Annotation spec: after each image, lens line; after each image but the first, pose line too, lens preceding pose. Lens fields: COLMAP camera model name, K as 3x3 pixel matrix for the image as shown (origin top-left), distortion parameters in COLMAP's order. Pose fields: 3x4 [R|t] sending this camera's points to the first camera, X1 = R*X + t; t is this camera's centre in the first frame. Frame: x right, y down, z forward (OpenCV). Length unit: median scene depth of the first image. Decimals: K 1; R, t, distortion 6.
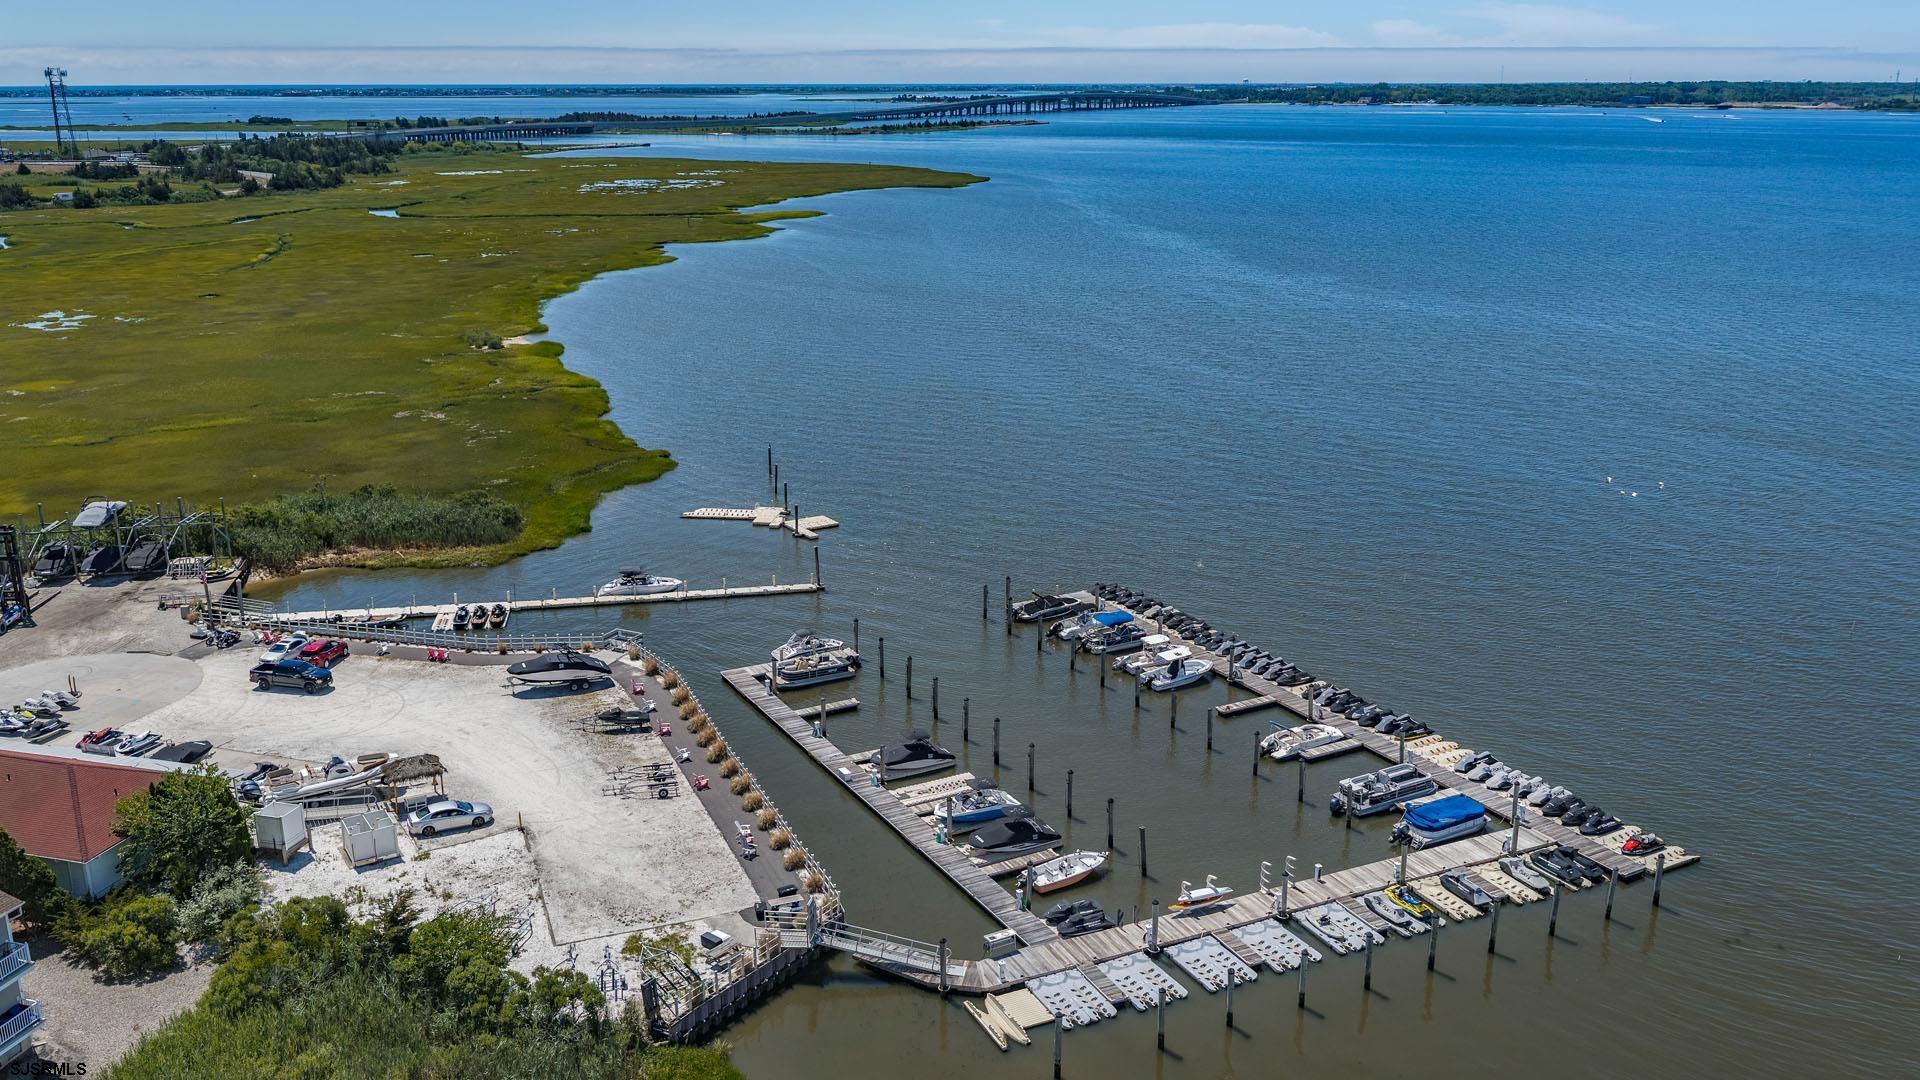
lens RADIAL K [[1483.4, 0, 960.0], [0, 1483.4, 540.0], [0, 0, 1]] dist [0.003639, -0.001775]
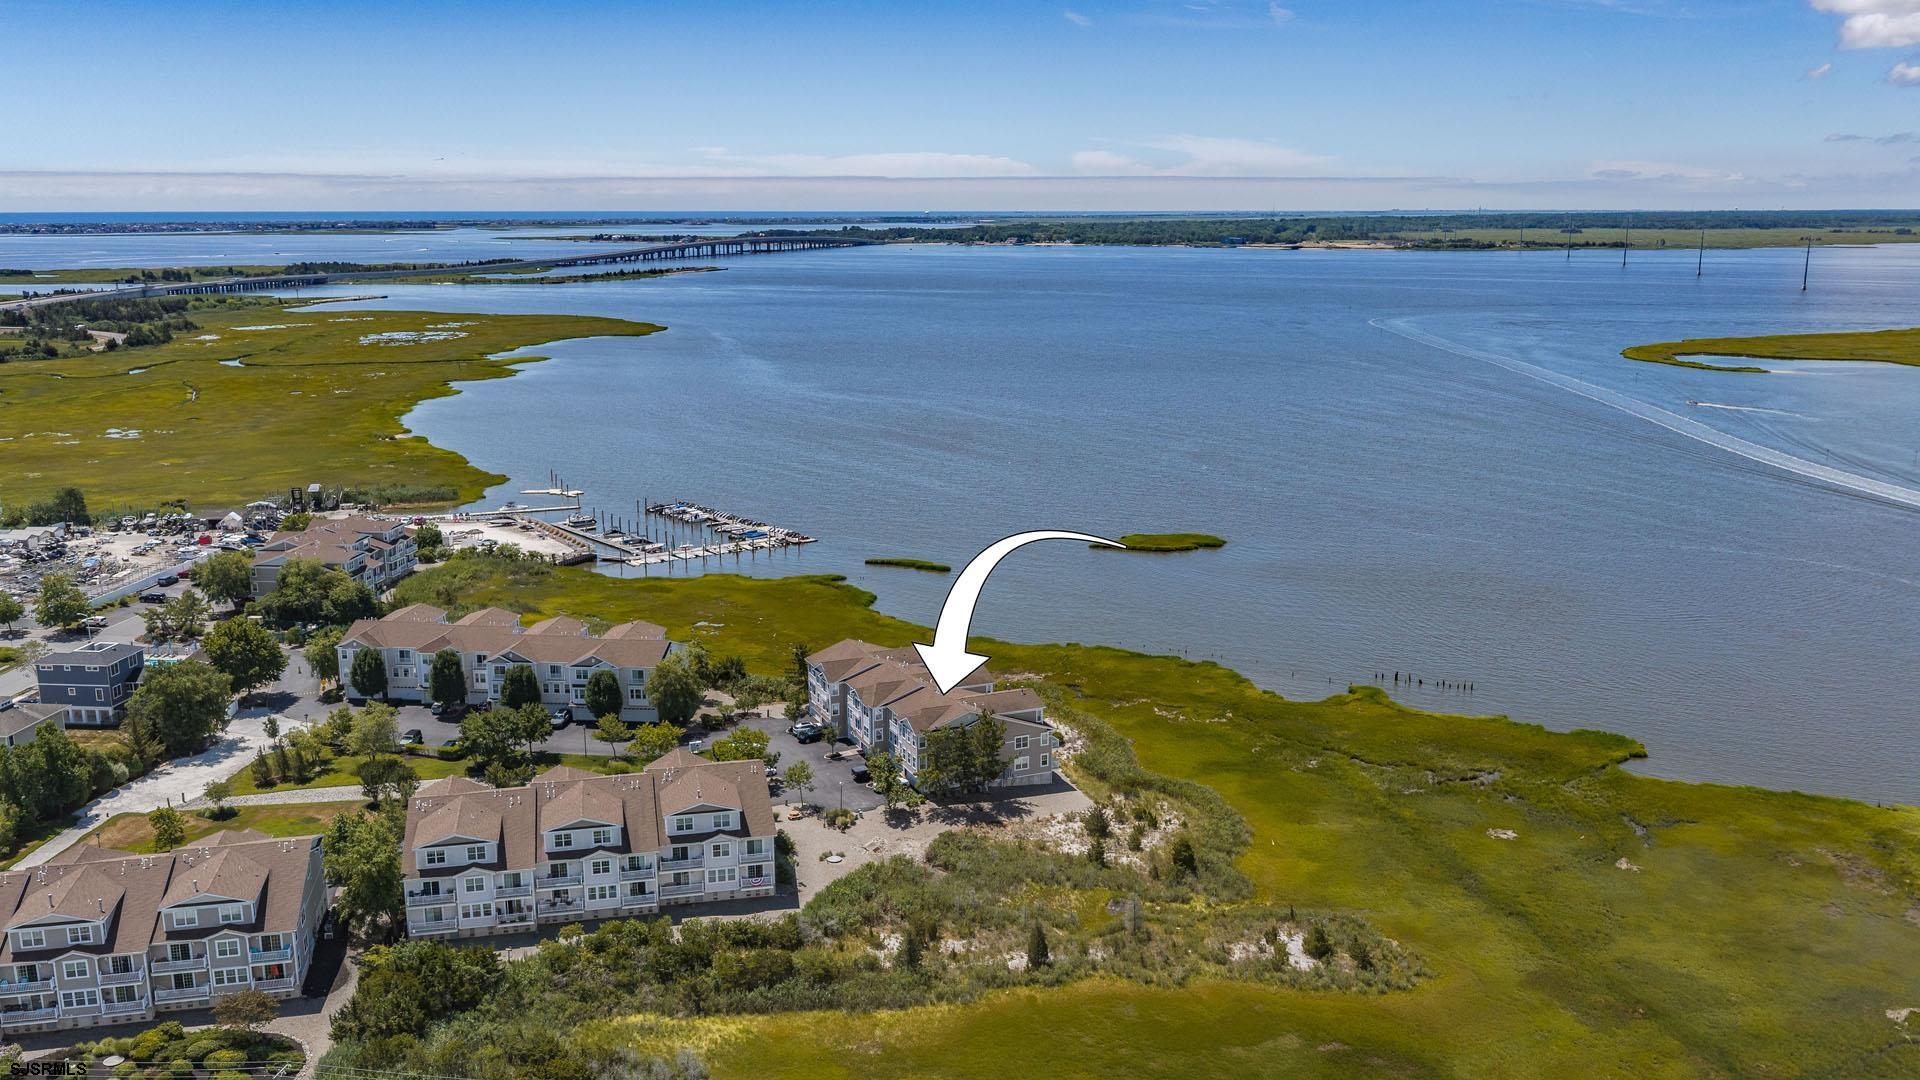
lens RADIAL K [[1483.4, 0, 960.0], [0, 1483.4, 540.0], [0, 0, 1]] dist [0.003639, -0.001775]
pose [[0.980699, -0.038802, 0.191637, 0.014091], [0.053847, 0.995808, -0.073933, 0.066163], [-0.187965, 0.082825, 0.978677, -0.368076]]
